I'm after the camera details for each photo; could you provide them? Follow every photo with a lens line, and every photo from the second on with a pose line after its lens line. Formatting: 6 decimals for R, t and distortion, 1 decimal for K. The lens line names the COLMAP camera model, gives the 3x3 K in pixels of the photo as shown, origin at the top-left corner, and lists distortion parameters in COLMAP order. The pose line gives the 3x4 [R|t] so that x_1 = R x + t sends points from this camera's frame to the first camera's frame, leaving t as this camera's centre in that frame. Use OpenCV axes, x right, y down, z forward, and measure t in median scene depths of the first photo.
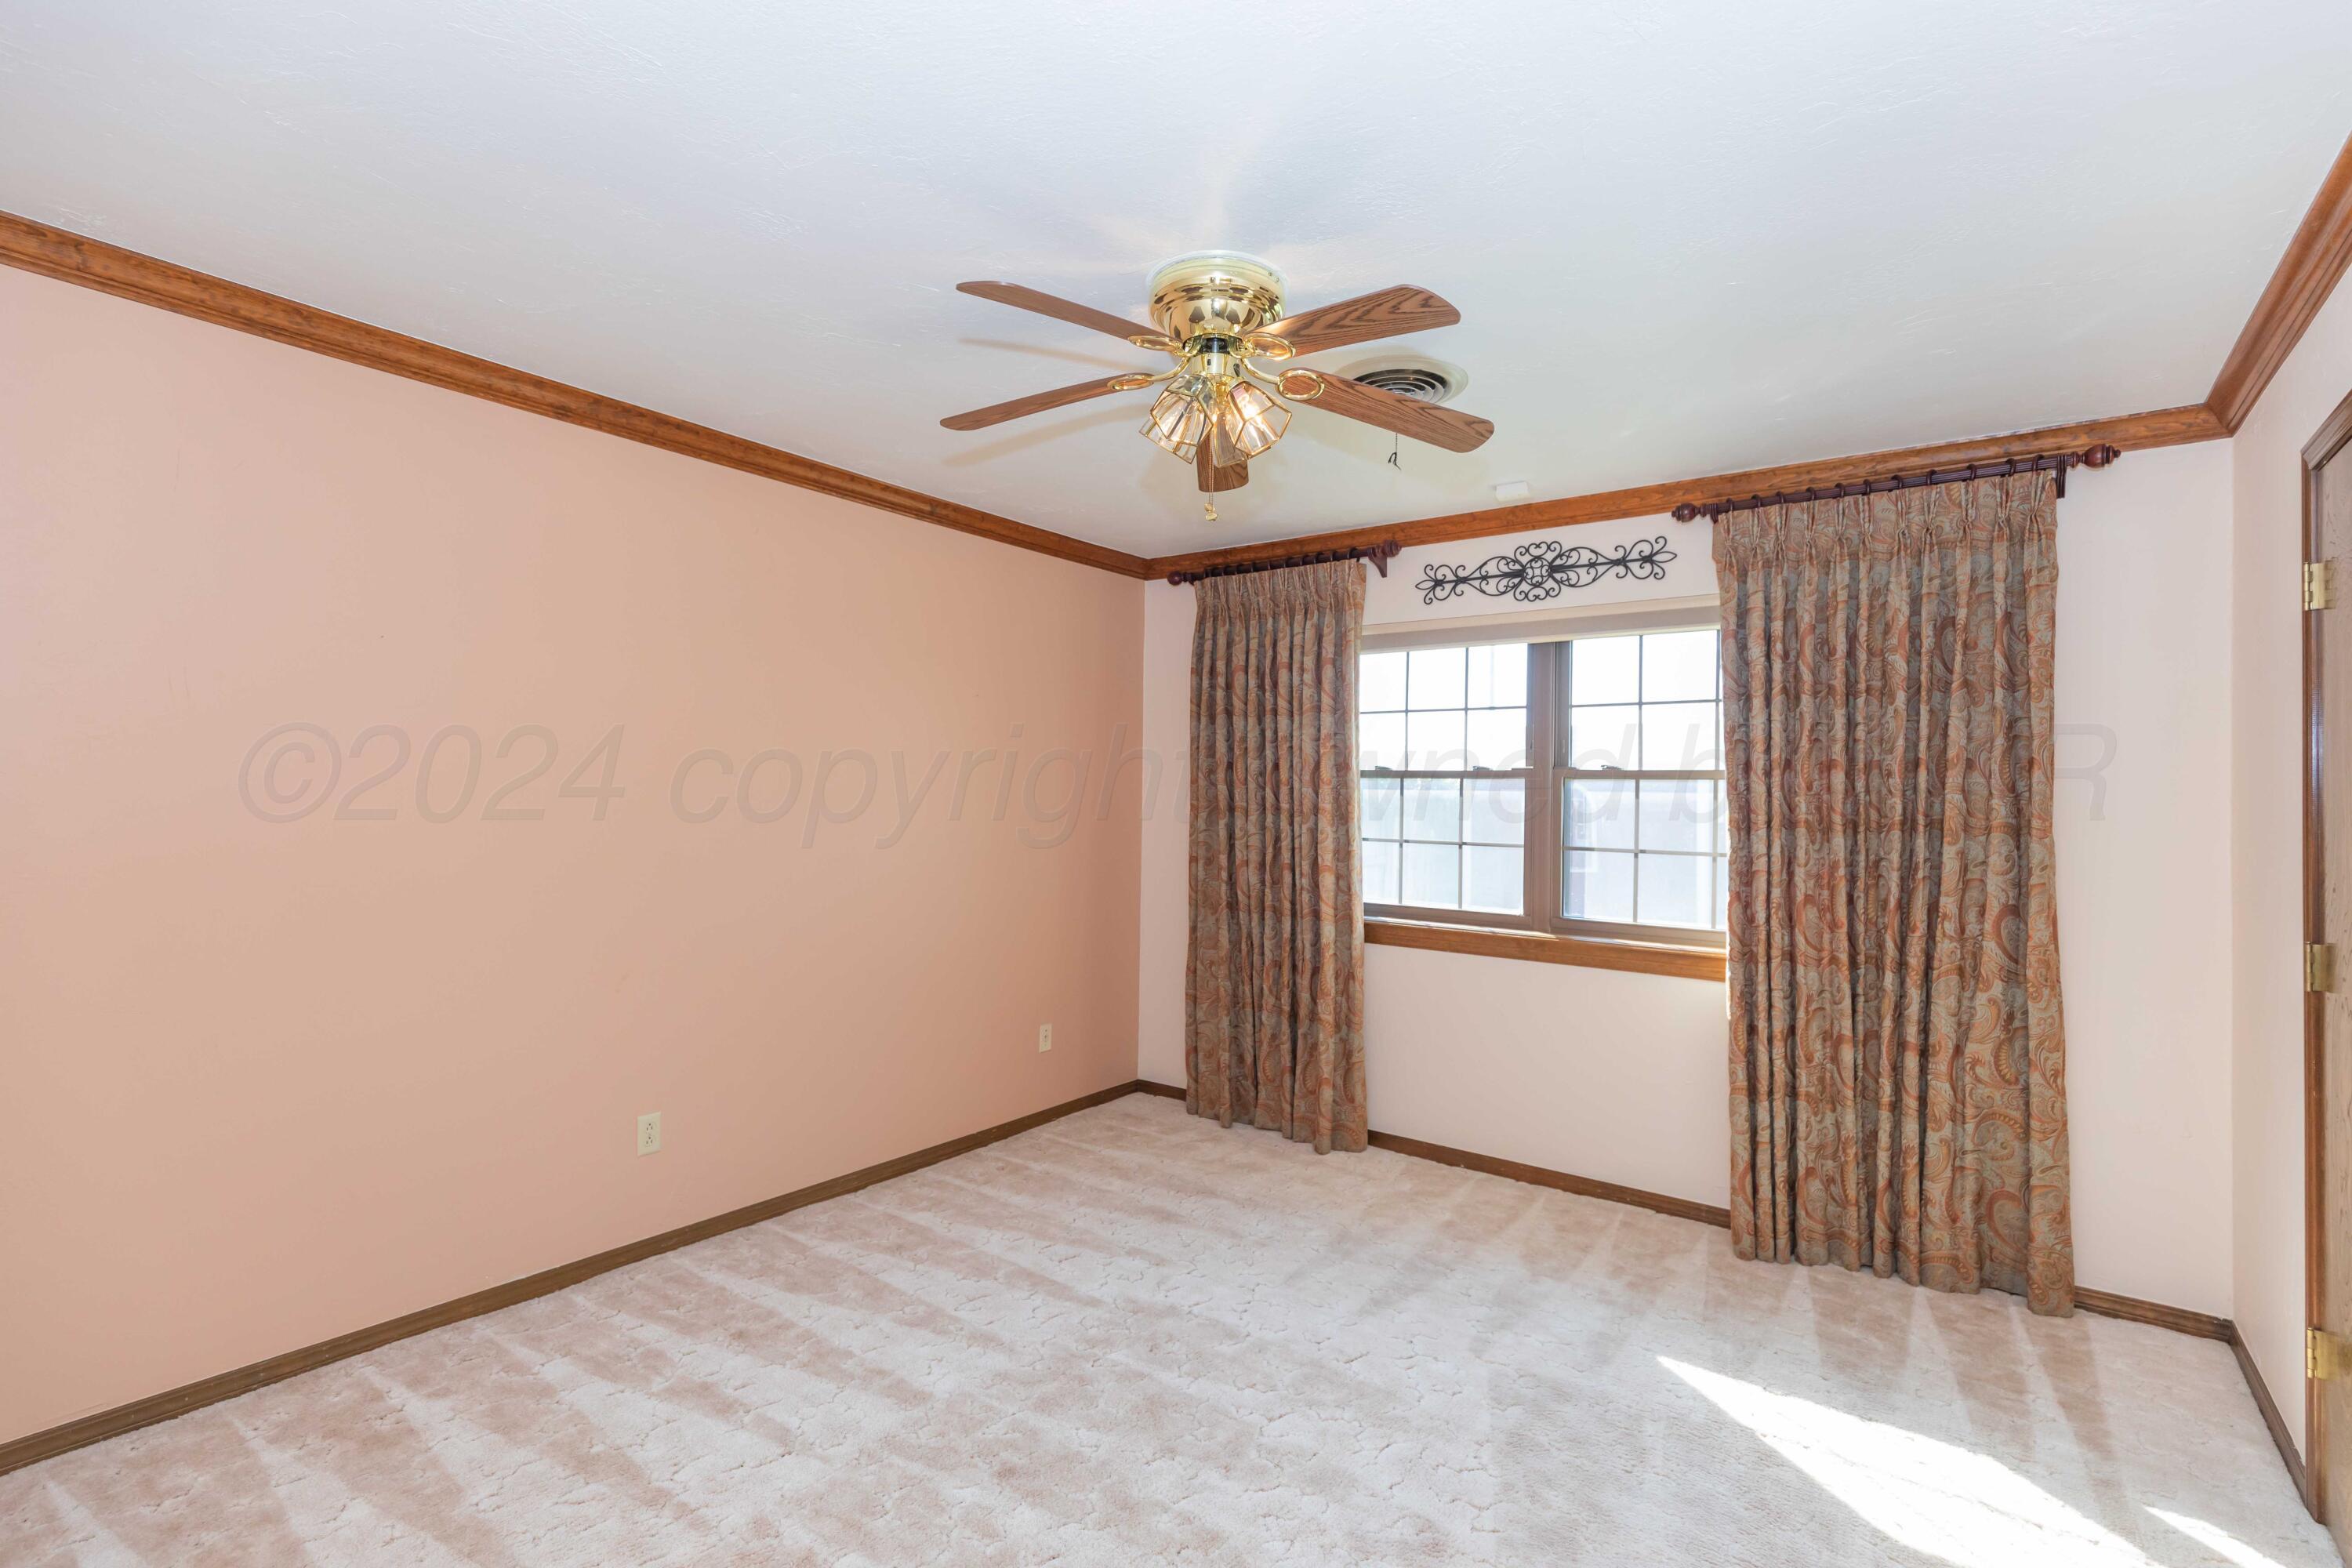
lens RADIAL K [[1064.9, 0, 1194.7], [0, 1064.9, 786.1], [0, 0, 1]] dist [0.002407, -0.001905]
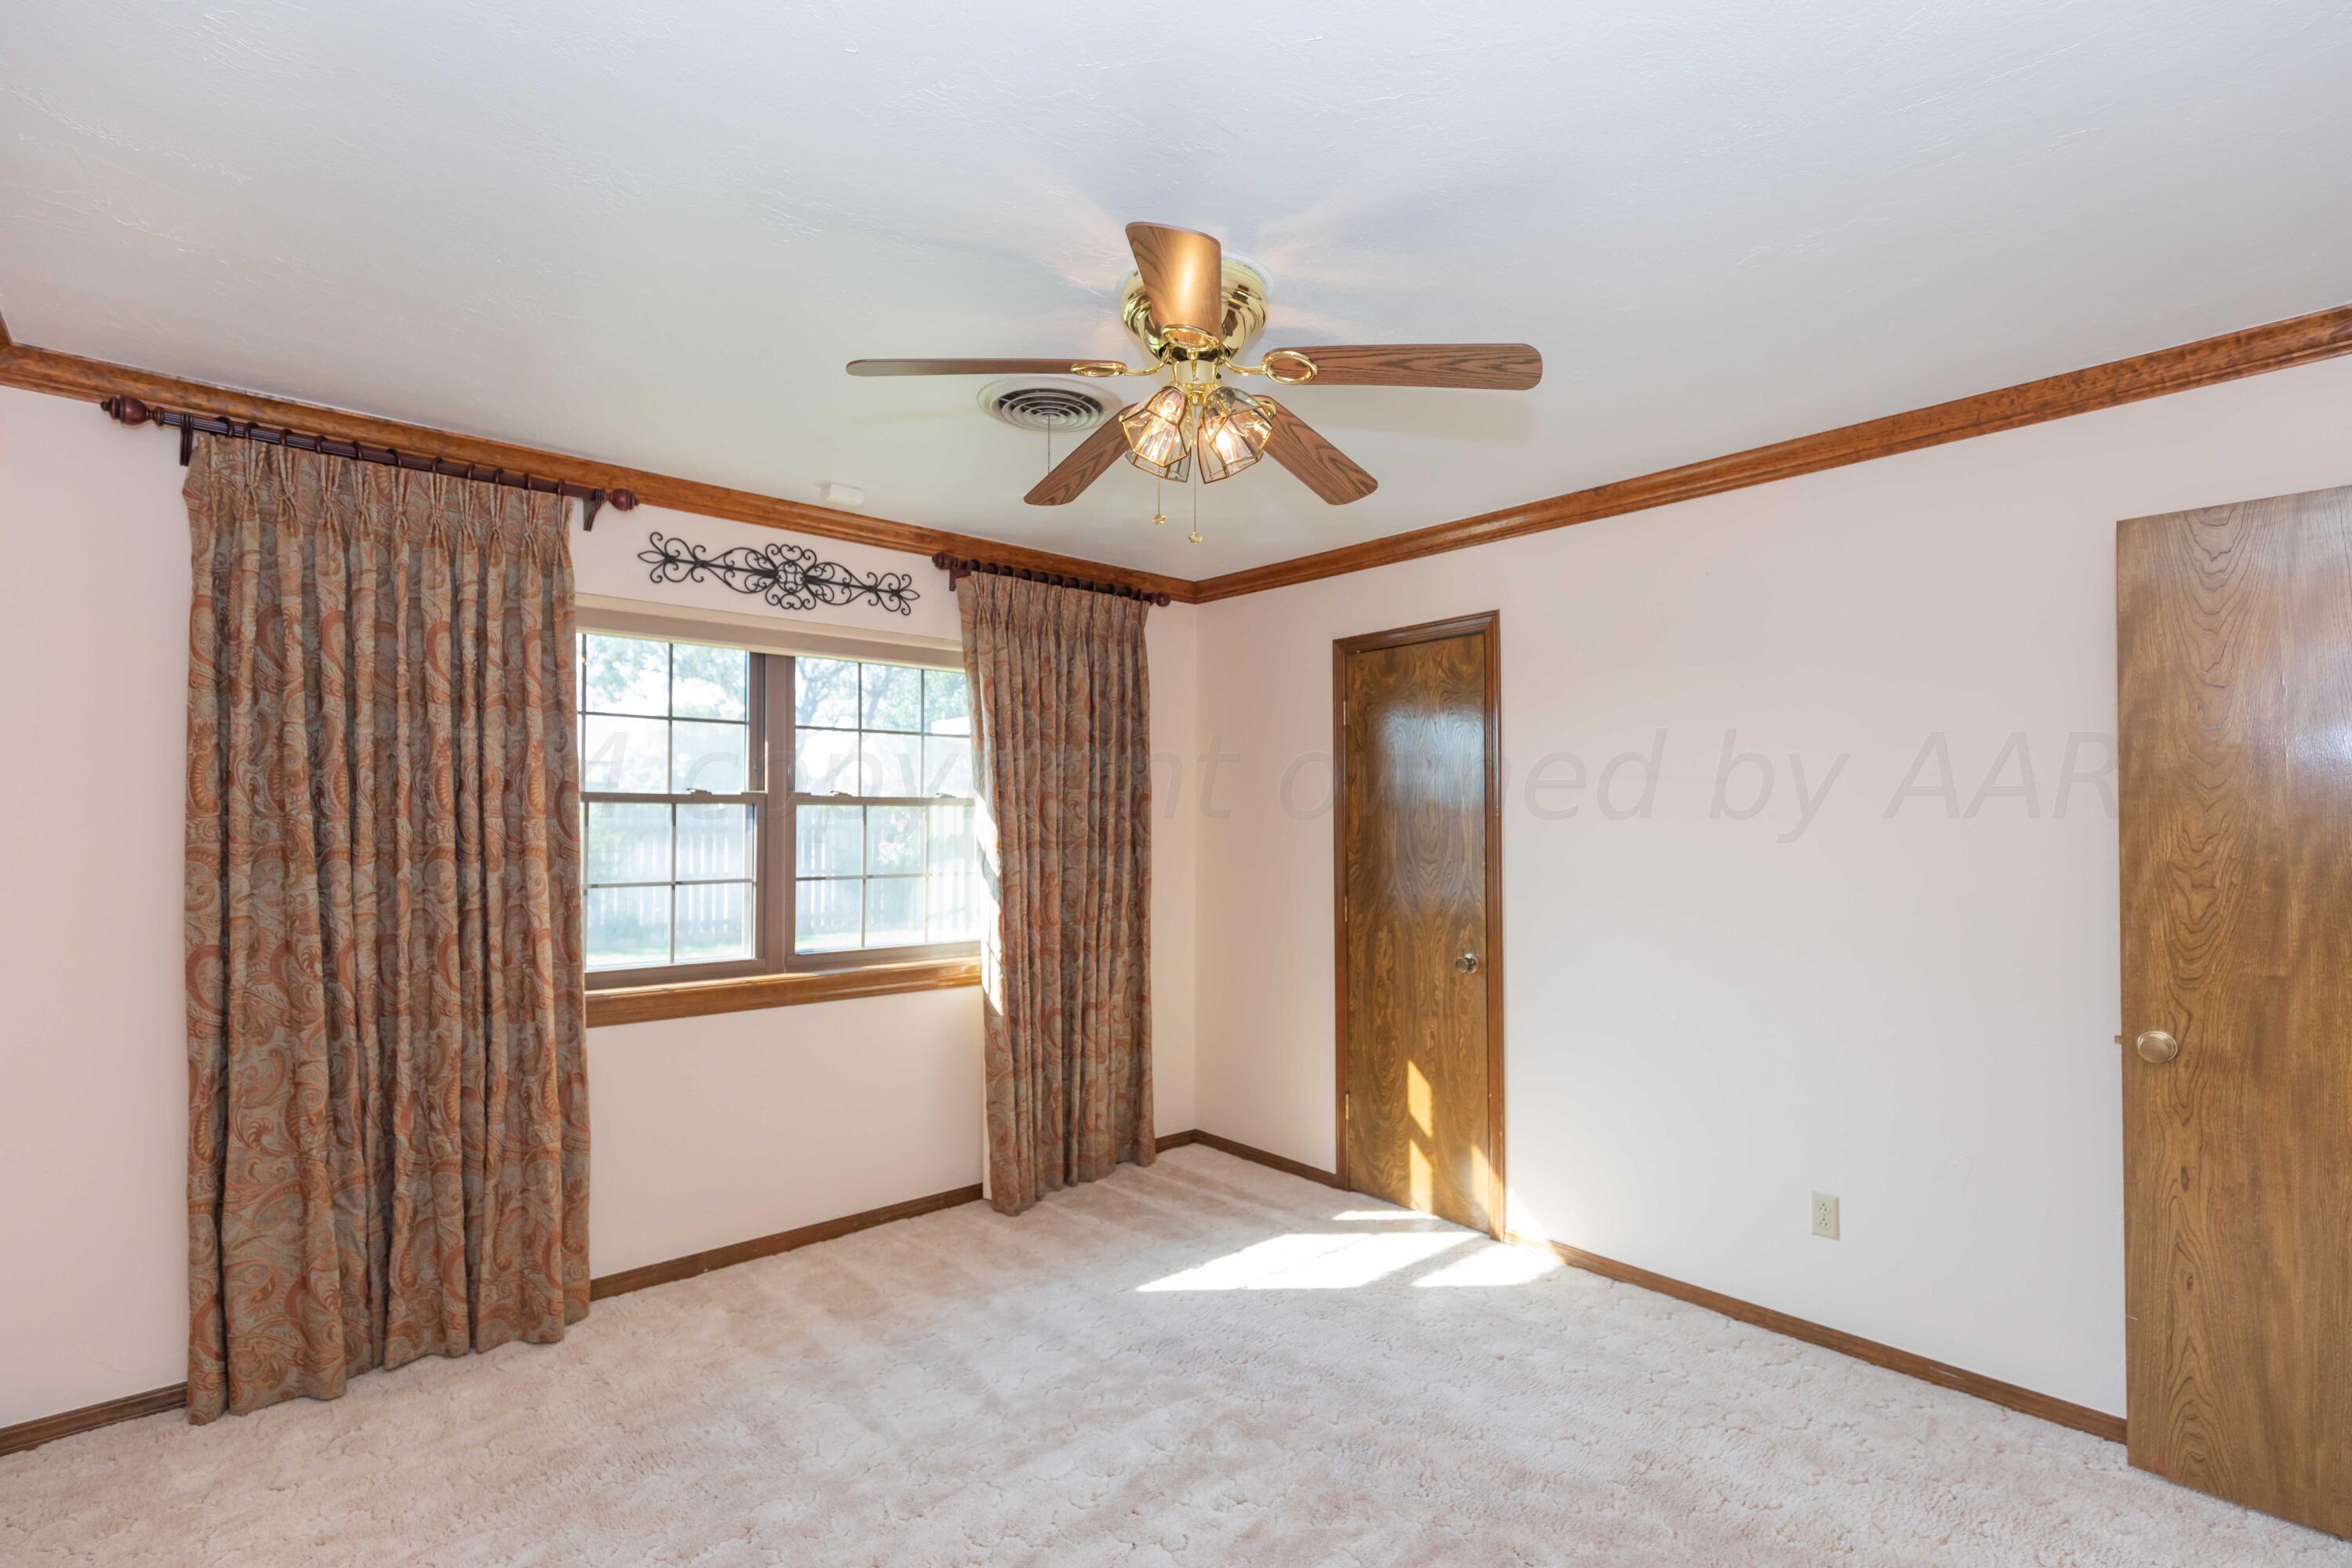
lens RADIAL K [[1101.4, 0, 1196.1], [0, 1101.4, 804.6], [0, 0, 1]] dist [0.002090, -0.000814]
pose [[0.203533, -0.002778, 0.979064, -0.531482], [-0.008299, 0.999955, 0.004562, -0.014458], [-0.979033, -0.009054, 0.203501, 0.469681]]
